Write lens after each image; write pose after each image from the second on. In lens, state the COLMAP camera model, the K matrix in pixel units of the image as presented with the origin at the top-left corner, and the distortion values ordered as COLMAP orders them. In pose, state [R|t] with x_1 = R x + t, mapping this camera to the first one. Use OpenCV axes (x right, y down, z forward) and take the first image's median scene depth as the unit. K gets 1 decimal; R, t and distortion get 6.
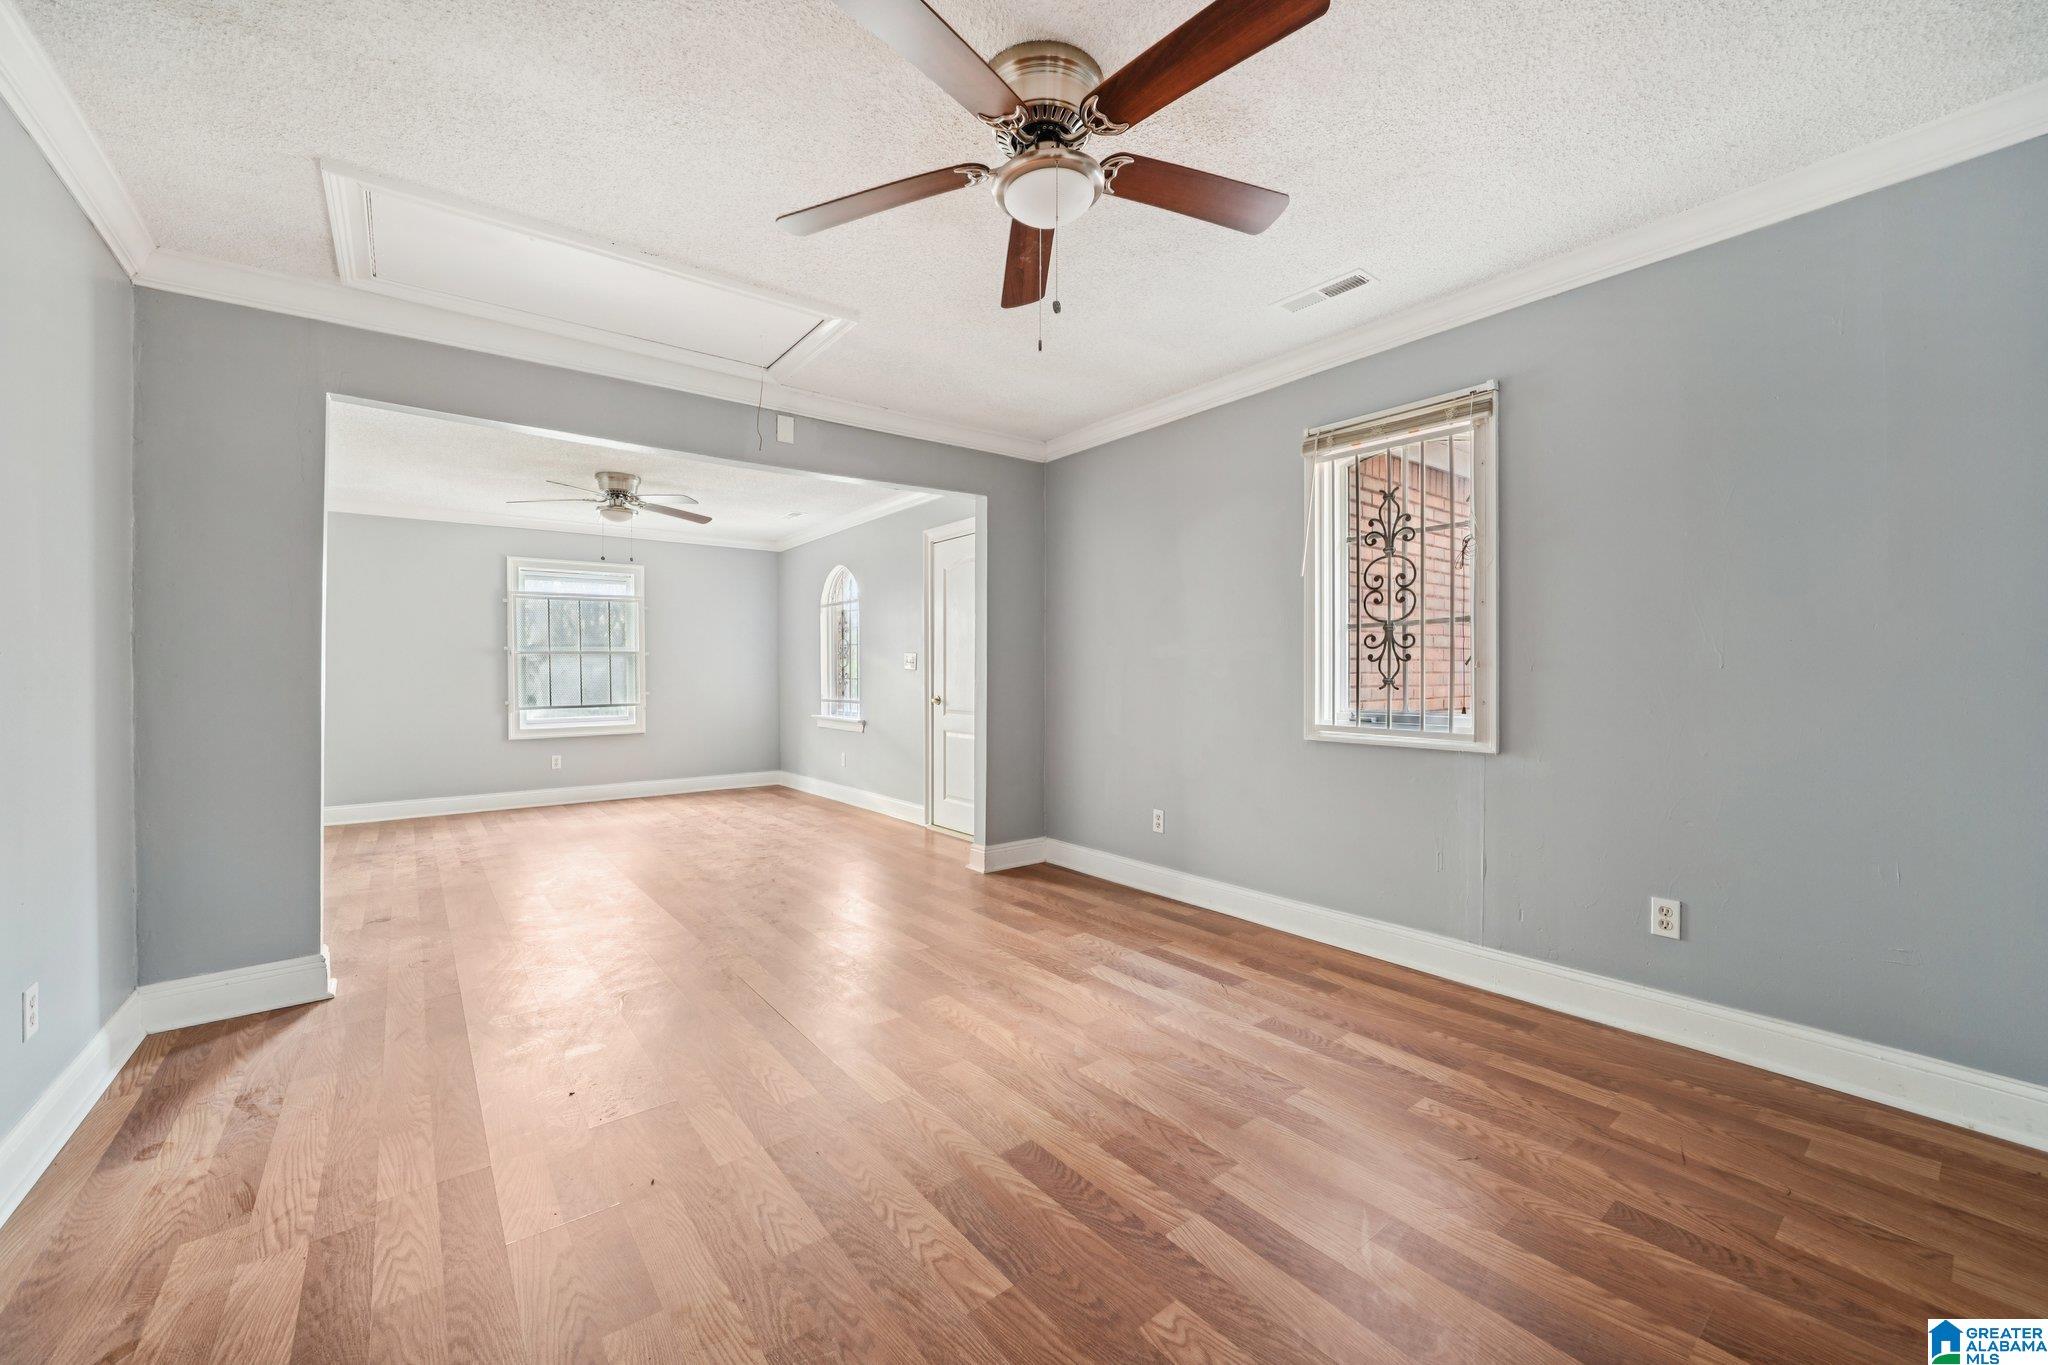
lens RADIAL K [[779.9, 0, 999.1], [0, 779.9, 674.0], [0, 0, 1]] dist [-0.013565, -0.000139]
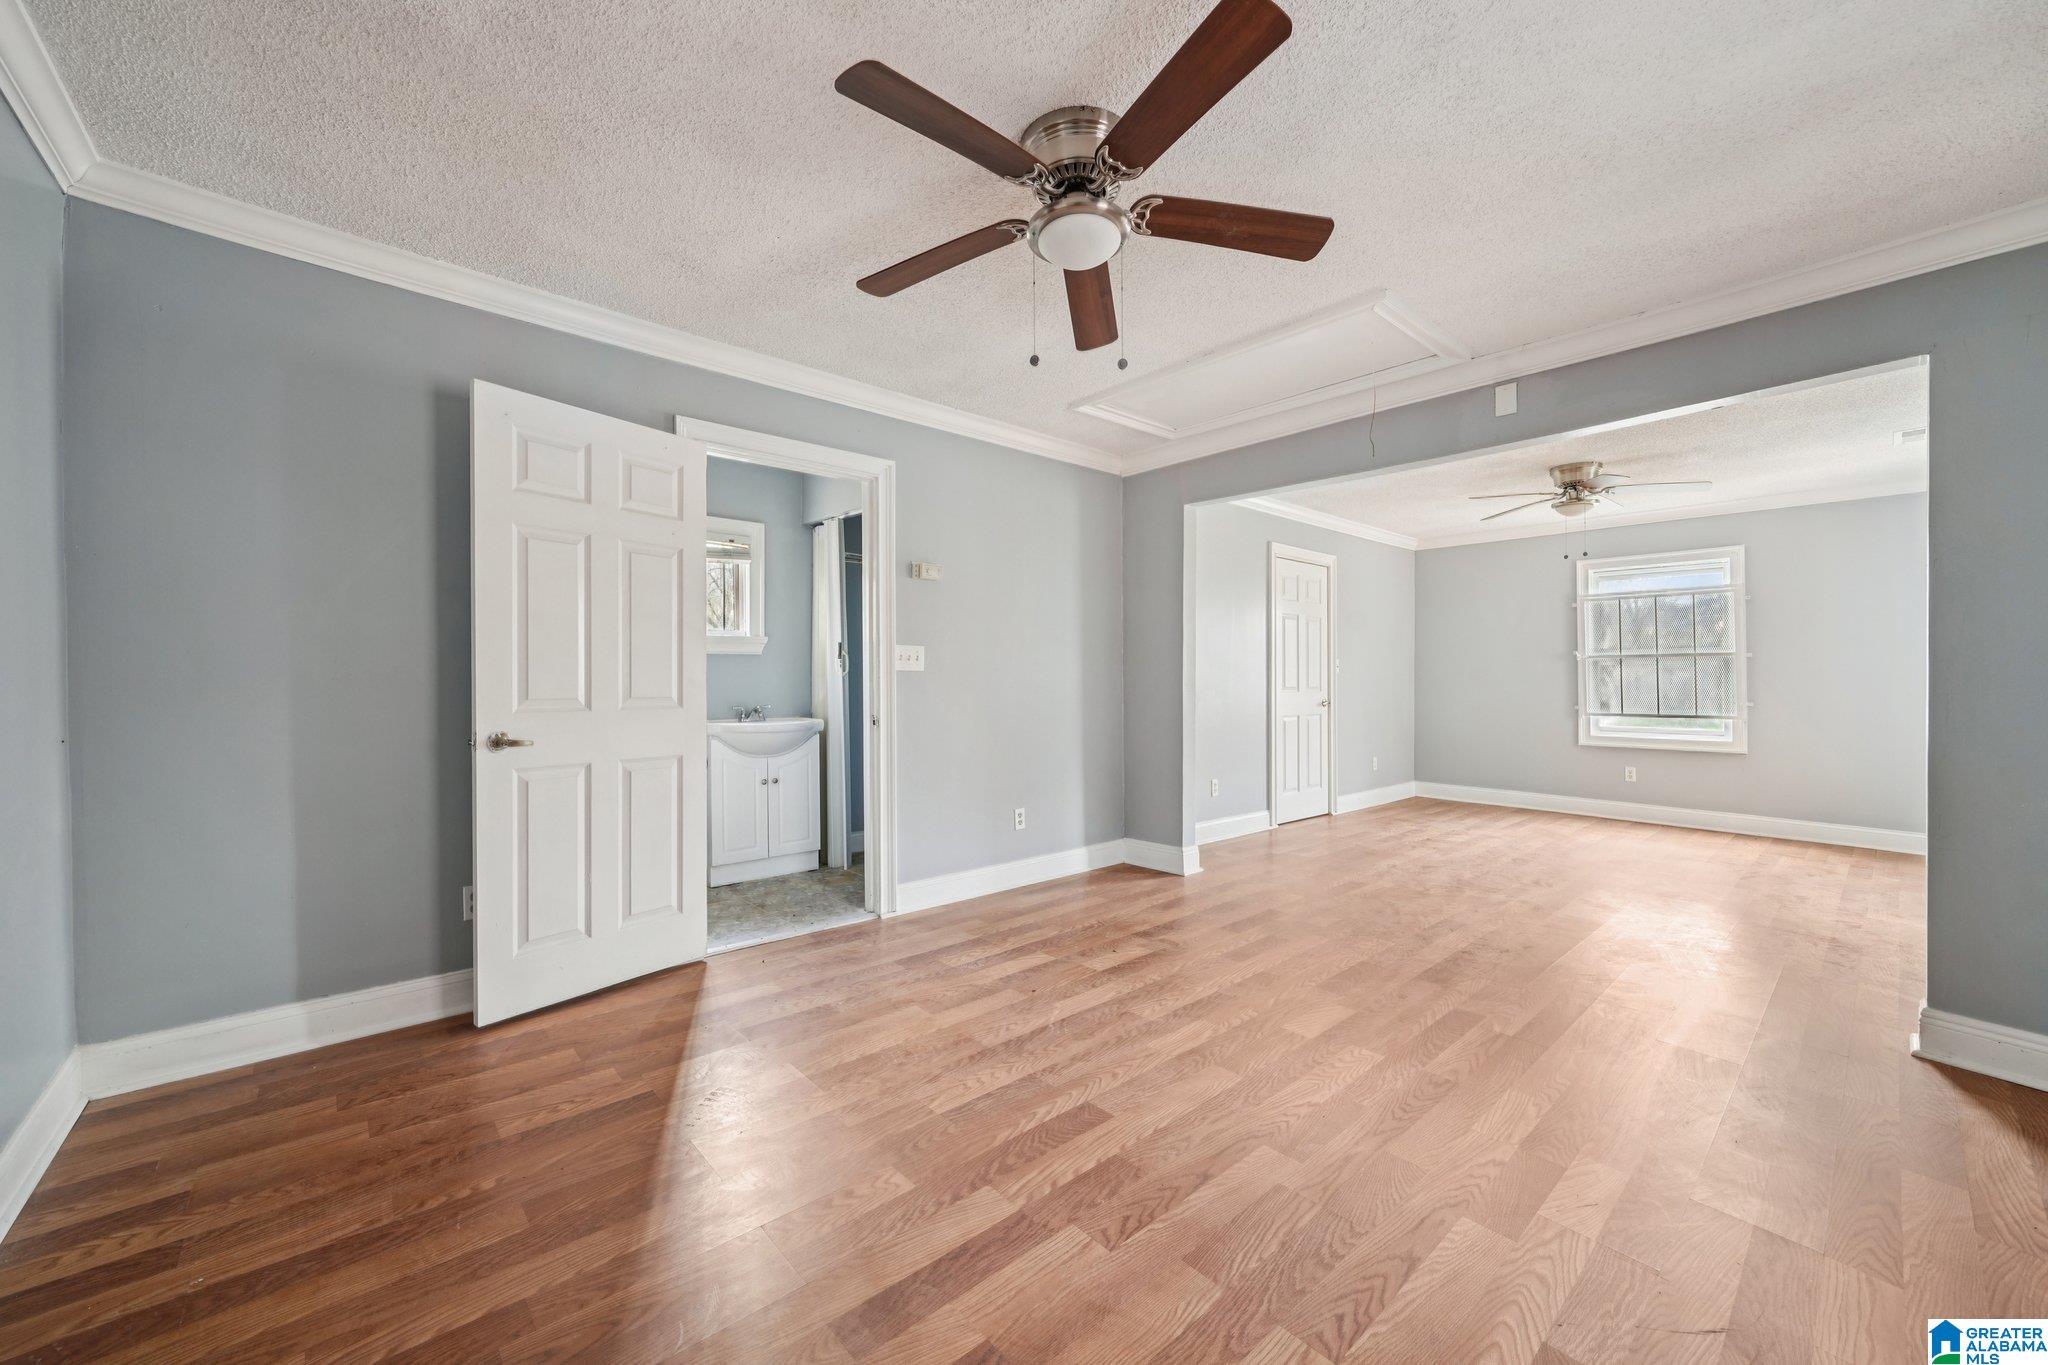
lens RADIAL K [[764.5, 0, 1021.1], [0, 764.5, 678.2], [0, 0, 1]] dist [-0.007148, 0.000006]
pose [[0.091082, 0.007489, -0.995815, 0.541417], [-0.007557, 0.999948, 0.006829, -0.003832], [0.995815, 0.006903, 0.091134, 0.392009]]
